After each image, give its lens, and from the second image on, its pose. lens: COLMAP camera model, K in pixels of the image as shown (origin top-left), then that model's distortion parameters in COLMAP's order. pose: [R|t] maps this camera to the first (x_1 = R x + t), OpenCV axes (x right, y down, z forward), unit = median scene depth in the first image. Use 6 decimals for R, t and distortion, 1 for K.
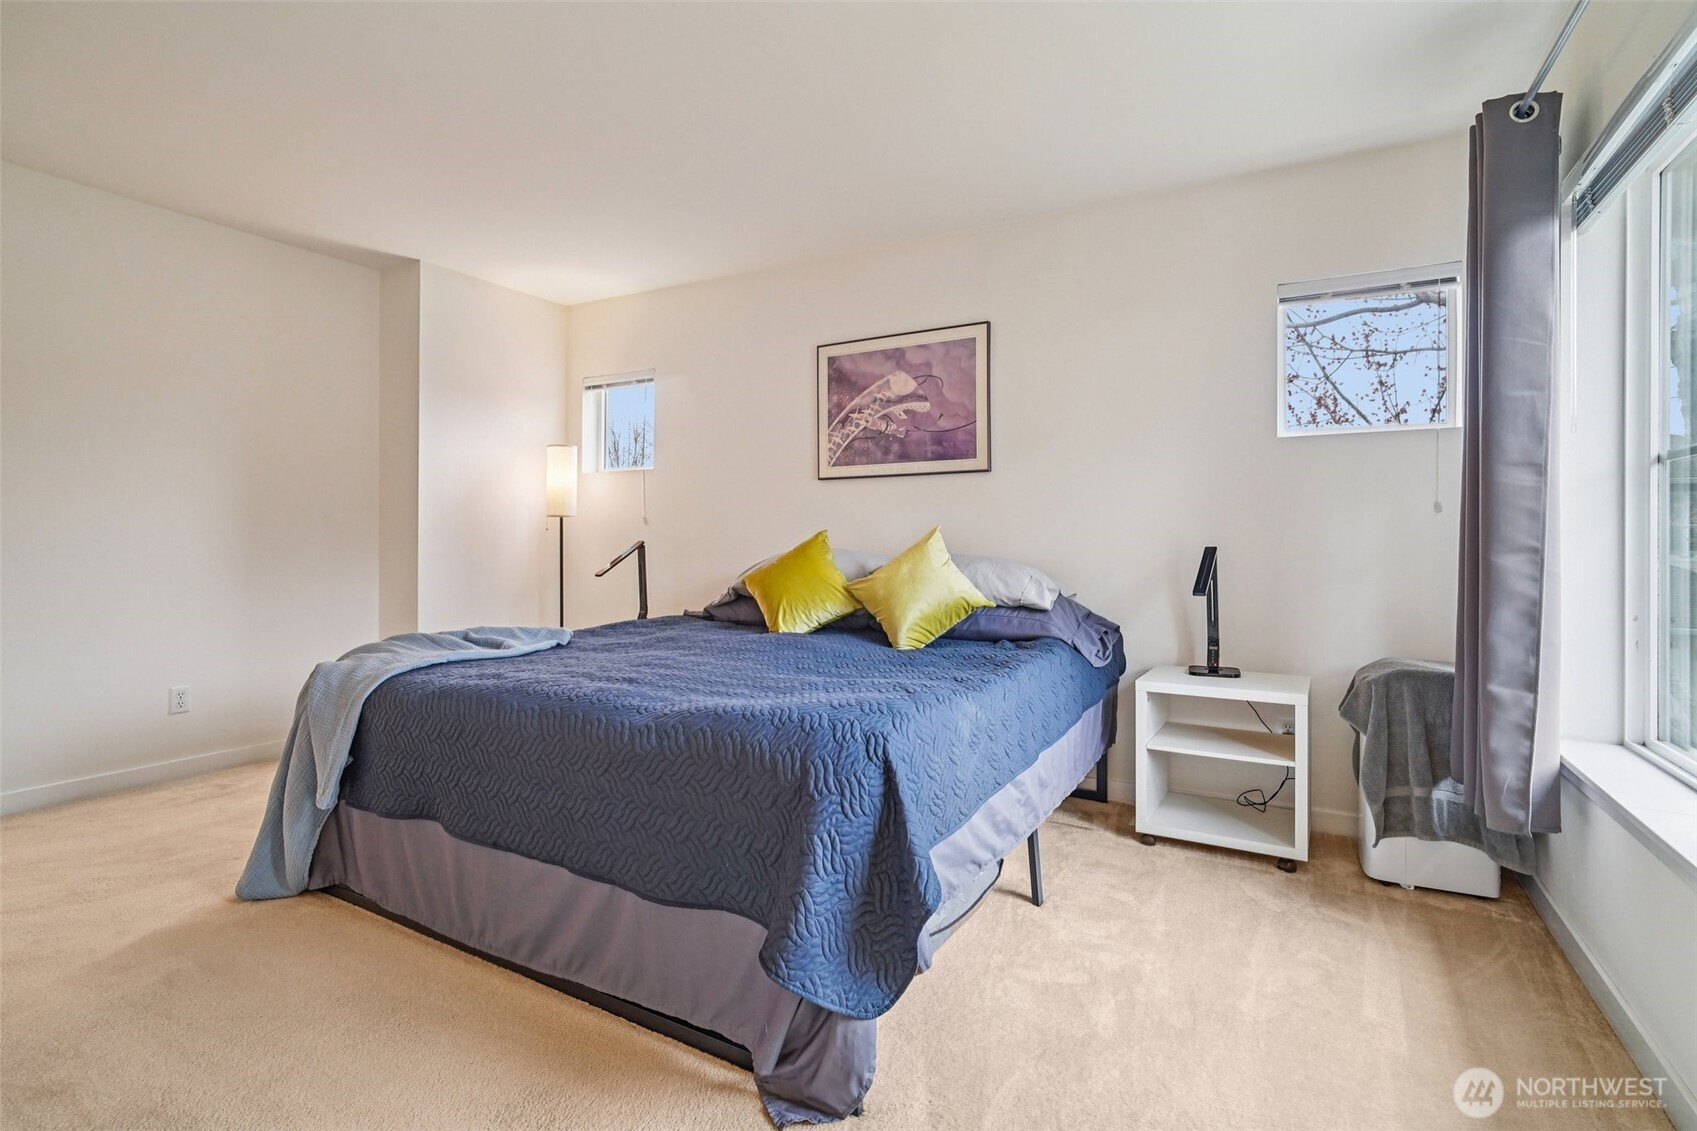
lens RADIAL K [[794.1, 0, 875.8], [0, 794.1, 551.4], [0, 0, 1]] dist [0.004380, -0.000206]
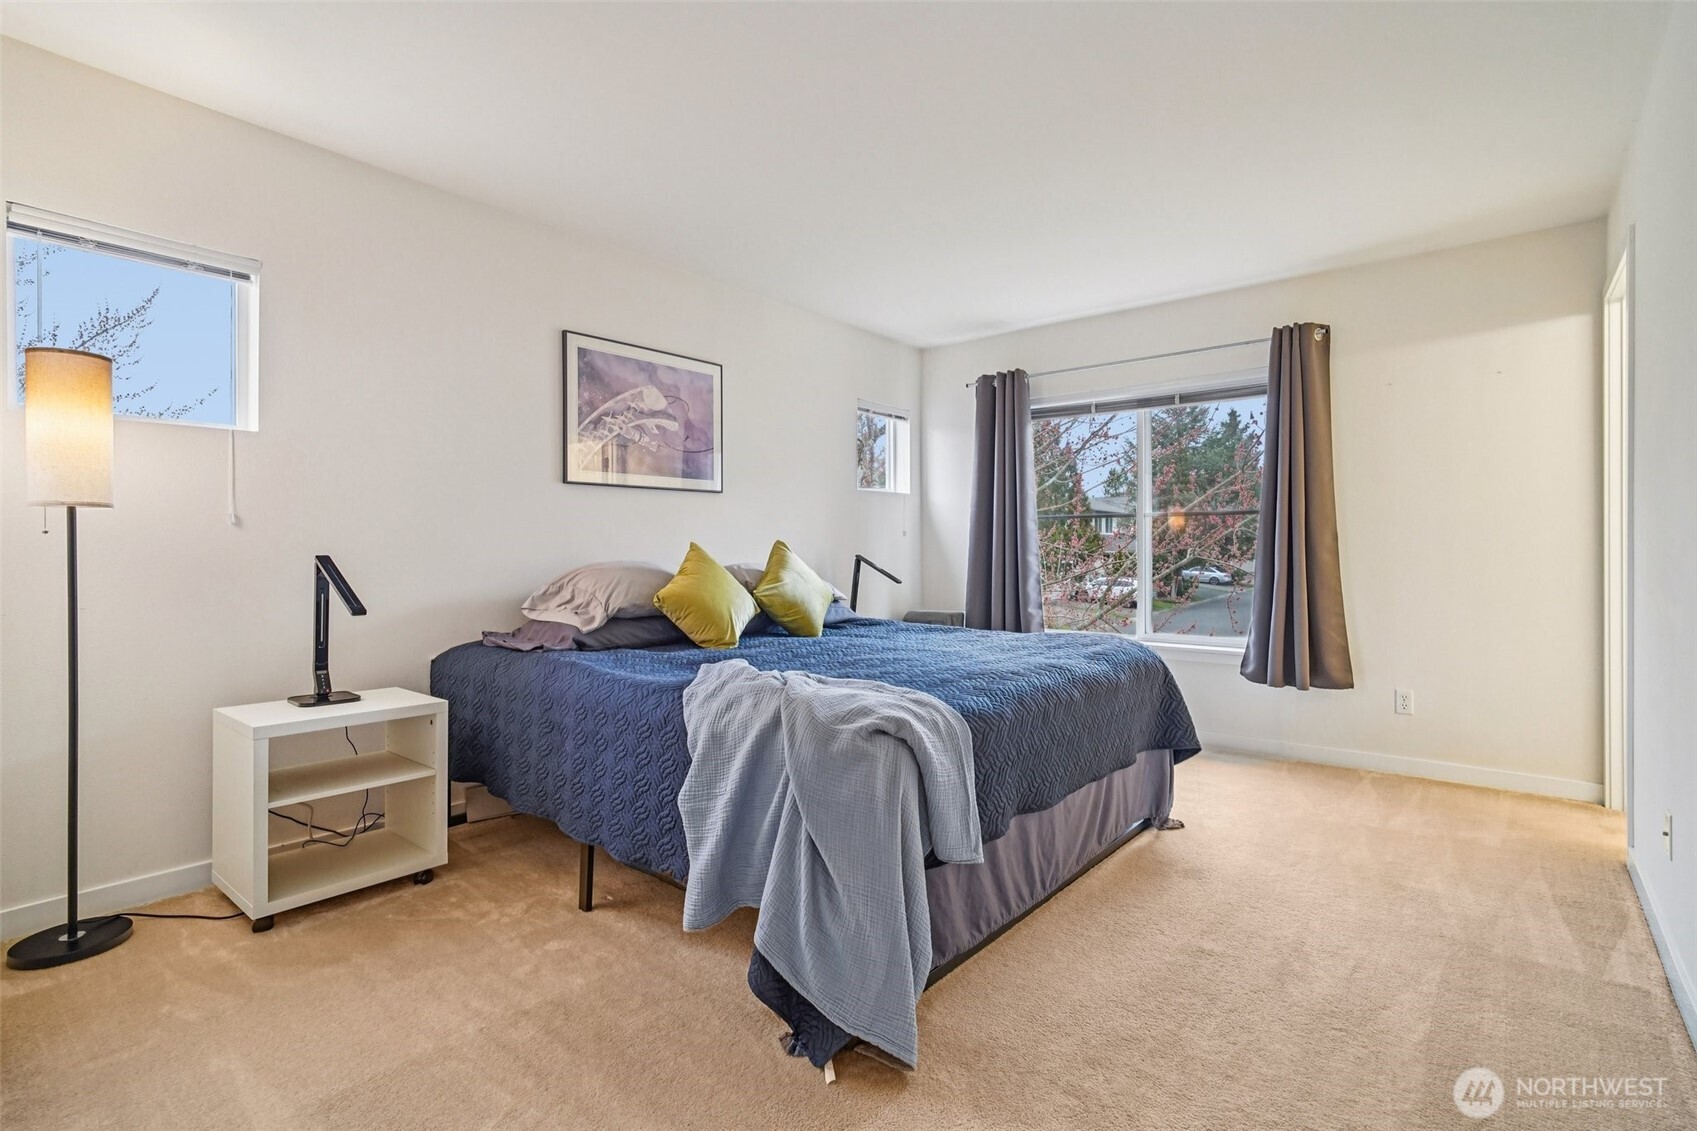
lens RADIAL K [[794.1, 0, 852.7], [0, 794.1, 552.2], [0, 0, 1]] dist [0.004380, -0.000206]
pose [[0.200384, -0.001502, 0.979716, -0.895691], [0.021737, 0.999759, -0.002913, -0.005497], [-0.979476, 0.021880, 0.200369, 0.538505]]
